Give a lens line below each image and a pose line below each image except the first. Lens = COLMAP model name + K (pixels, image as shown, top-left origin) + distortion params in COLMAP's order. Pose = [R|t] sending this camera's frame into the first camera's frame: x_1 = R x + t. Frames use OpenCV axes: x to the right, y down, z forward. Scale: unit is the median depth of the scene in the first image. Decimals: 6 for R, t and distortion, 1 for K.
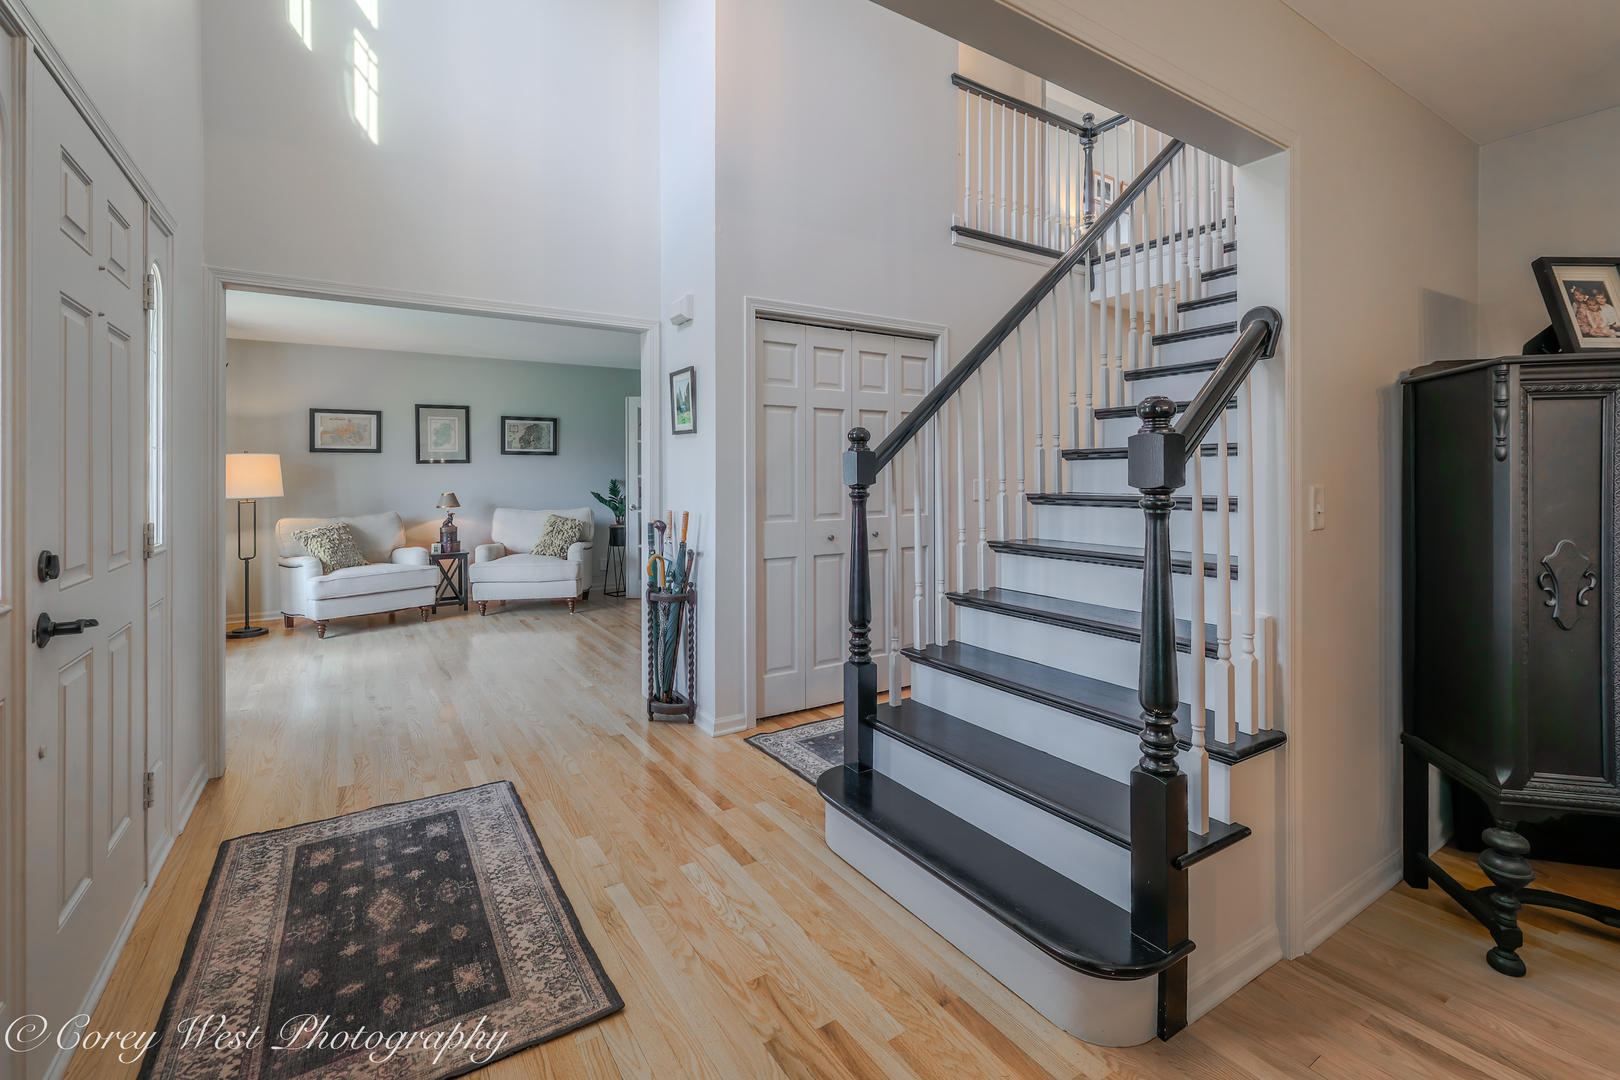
lens RADIAL K [[704.5, 0, 825.1], [0, 704.5, 473.3], [0, 0, 1]] dist [0.002281, -0.000165]
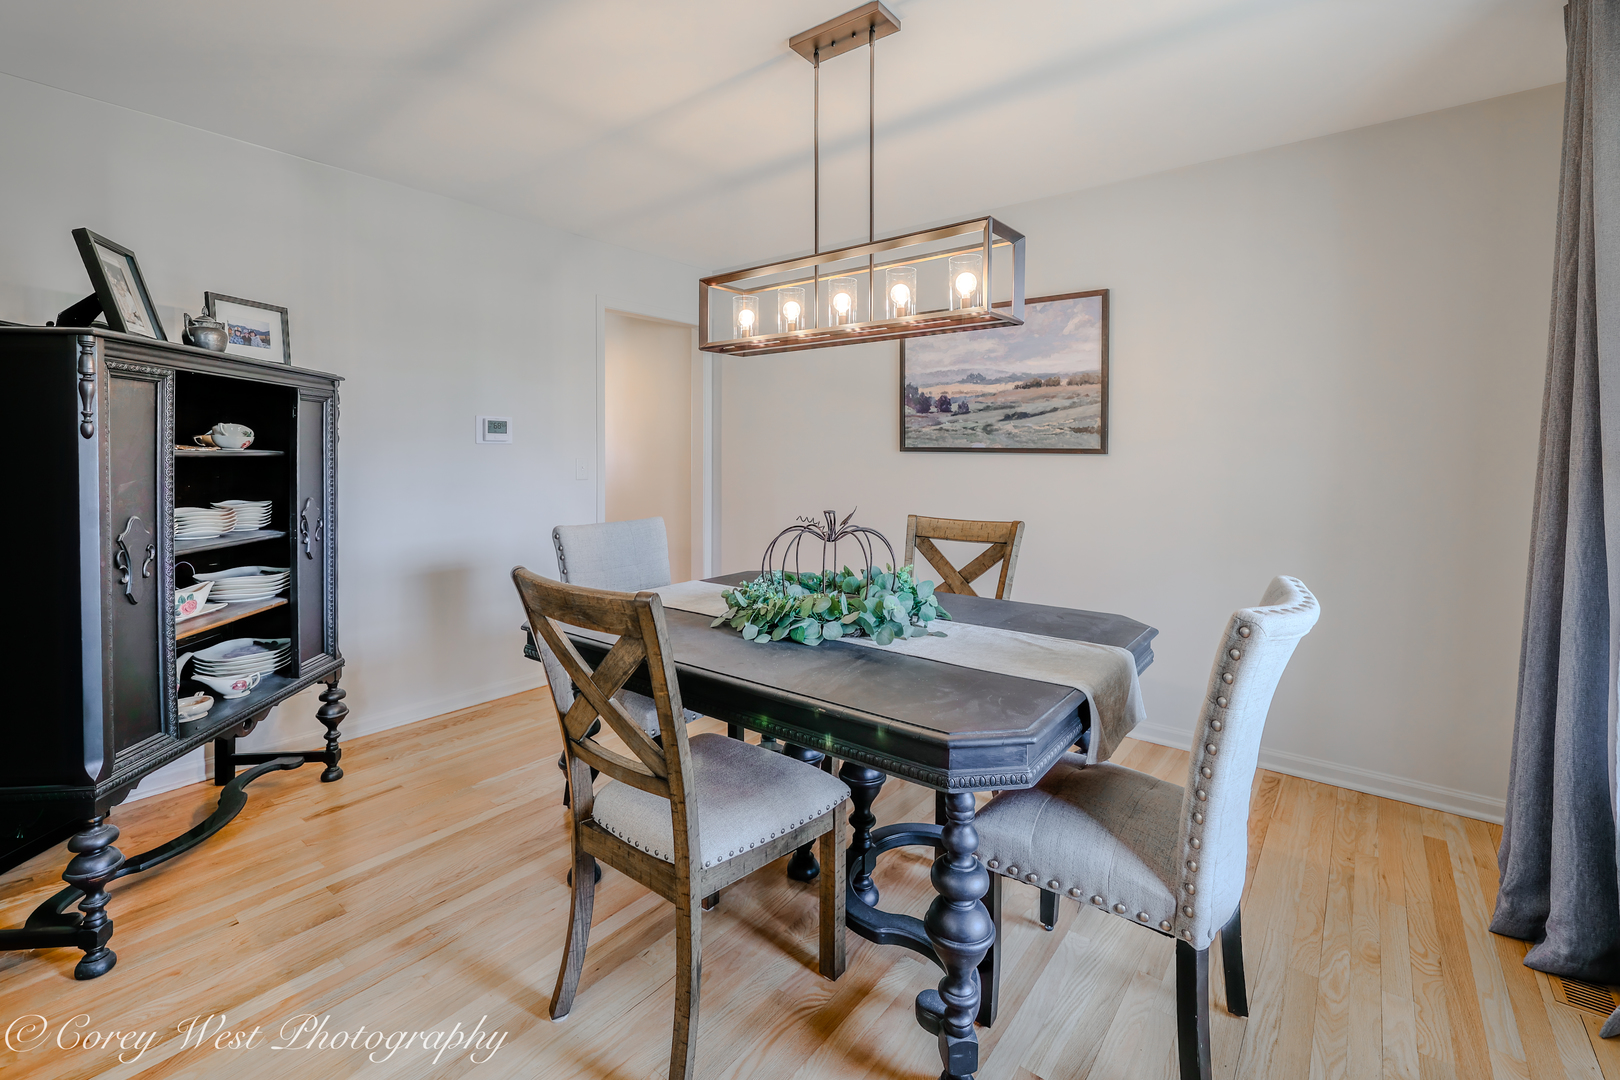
lens RADIAL K [[704.5, 0, 811.2], [0, 704.5, 463.2], [0, 0, 1]] dist [0.002281, -0.000165]
pose [[-0.305021, -0.008562, 0.952307, -0.212827], [-0.005753, 0.999958, 0.007147, 0.003269], [-0.952328, -0.003299, -0.305057, 0.342974]]
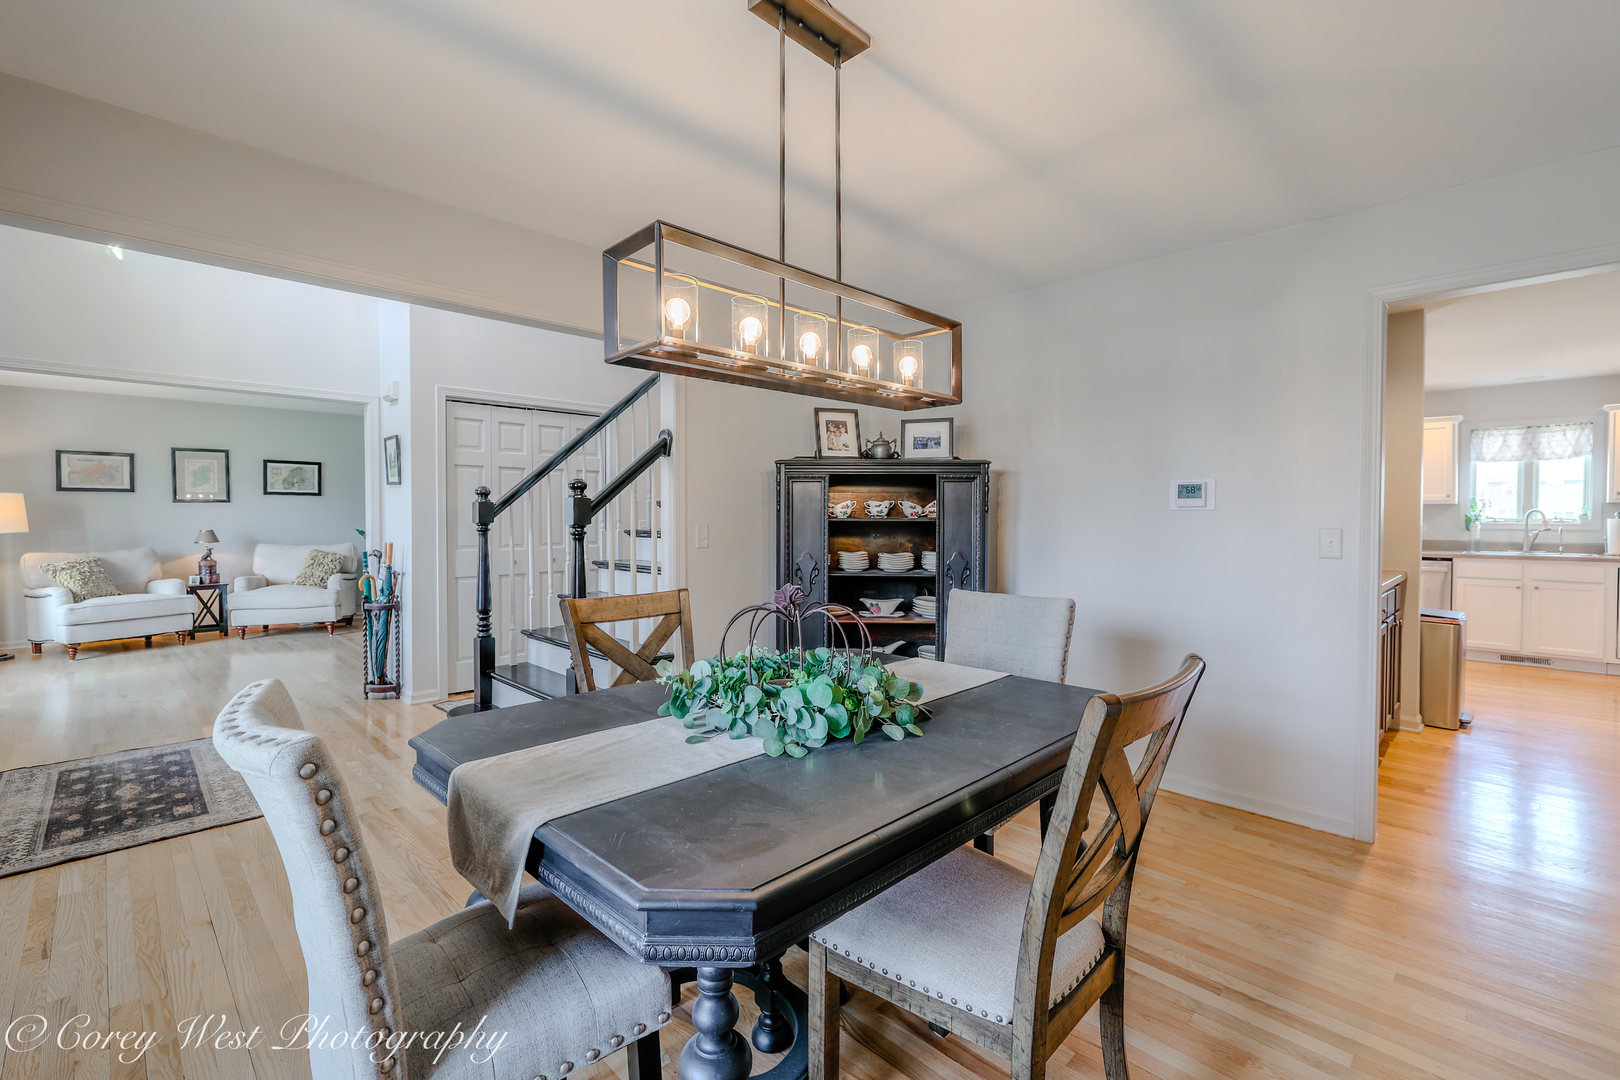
lens RADIAL K [[704.5, 0, 807.5], [0, 704.5, 532.4], [0, 0, 1]] dist [0.002281, -0.000165]
pose [[0.981882, 0.003647, 0.189457, 0.322583], [-0.008434, 0.999665, 0.024465, -0.005222], [-0.189305, -0.025620, 0.981584, -0.467698]]
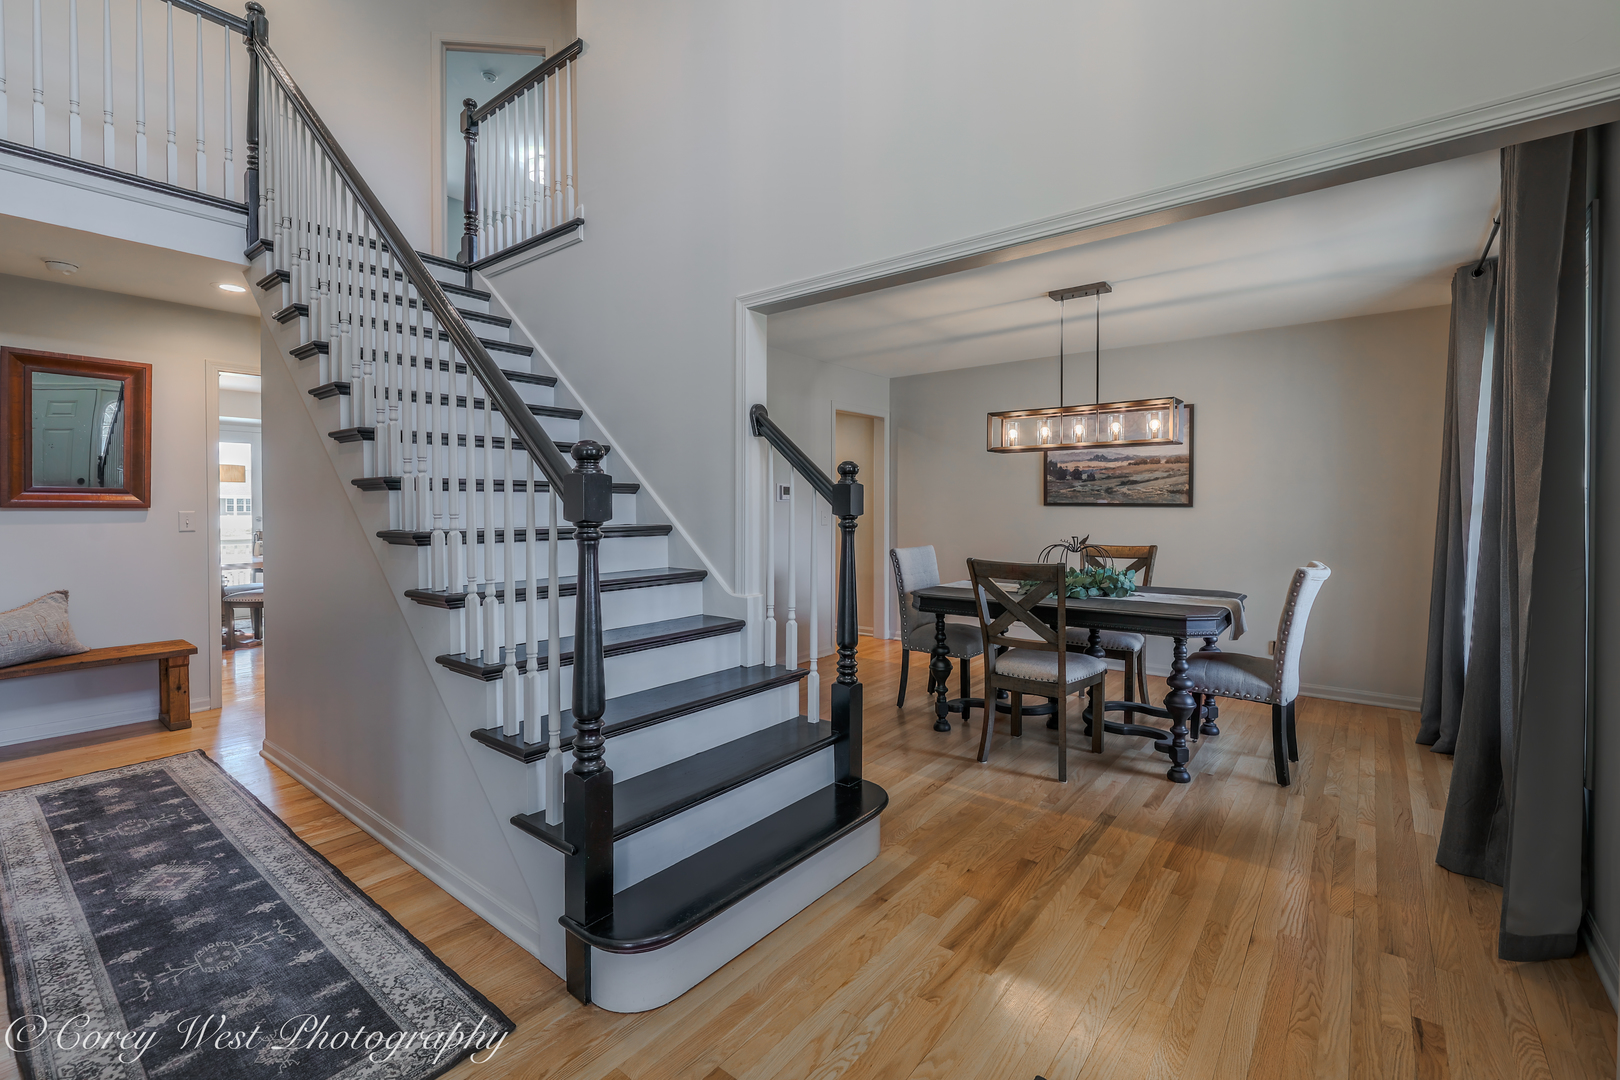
lens RADIAL K [[704.5, 0, 794.6], [0, 704.5, 515.3], [0, 0, 1]] dist [0.002281, -0.000165]
pose [[-0.287395, -0.006573, 0.957790, -0.690462], [-0.001546, 0.999978, 0.006399, 0.005480], [-0.957811, 0.000359, -0.287399, 1.004129]]
